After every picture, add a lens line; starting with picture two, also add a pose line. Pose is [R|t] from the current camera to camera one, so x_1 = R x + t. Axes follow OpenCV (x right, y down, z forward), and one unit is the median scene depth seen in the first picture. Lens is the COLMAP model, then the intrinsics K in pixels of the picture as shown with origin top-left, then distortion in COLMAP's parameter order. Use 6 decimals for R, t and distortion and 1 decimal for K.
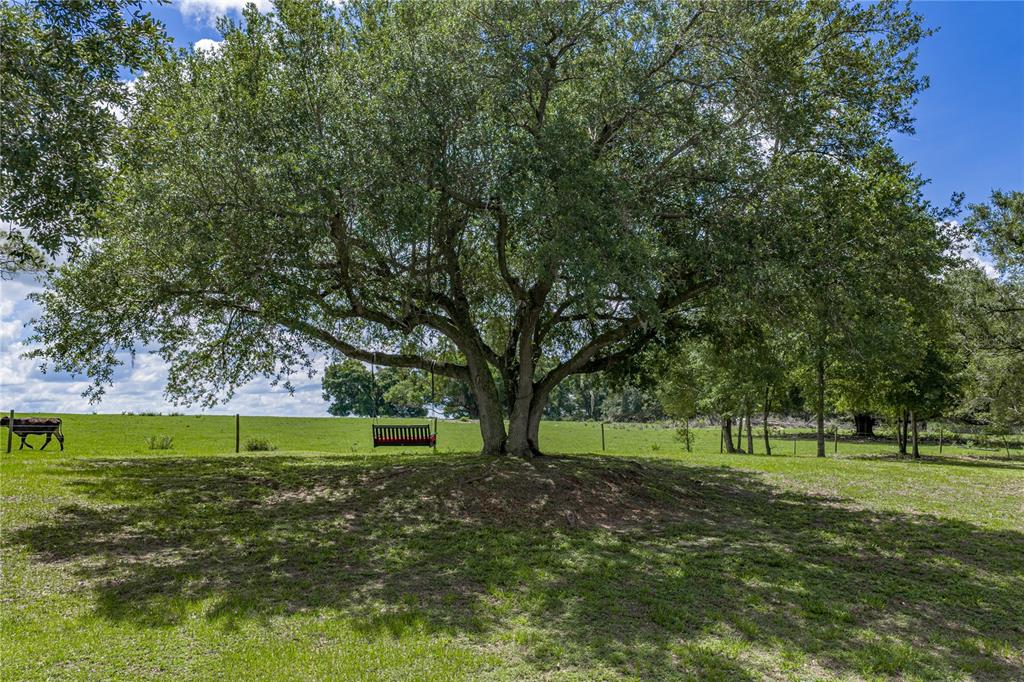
lens RADIAL K [[848.8, 0, 514.9], [0, 848.8, 343.3], [0, 0, 1]] dist [0.071091, -0.000066]
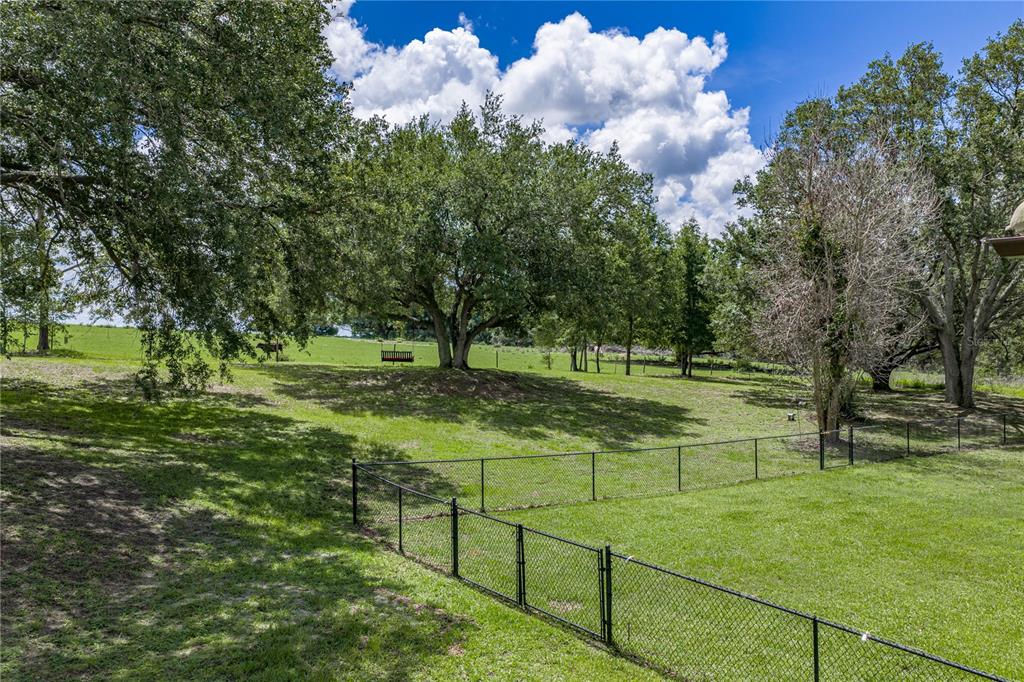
lens RADIAL K [[848.8, 0, 511.5], [0, 848.8, 342.4], [0, 0, 1]] dist [0.071091, -0.000066]
pose [[0.991079, 0.032449, 0.129269, -0.126626], [-0.044485, 0.994826, 0.091333, -0.112806], [-0.125636, -0.096268, 0.987394, -0.951307]]
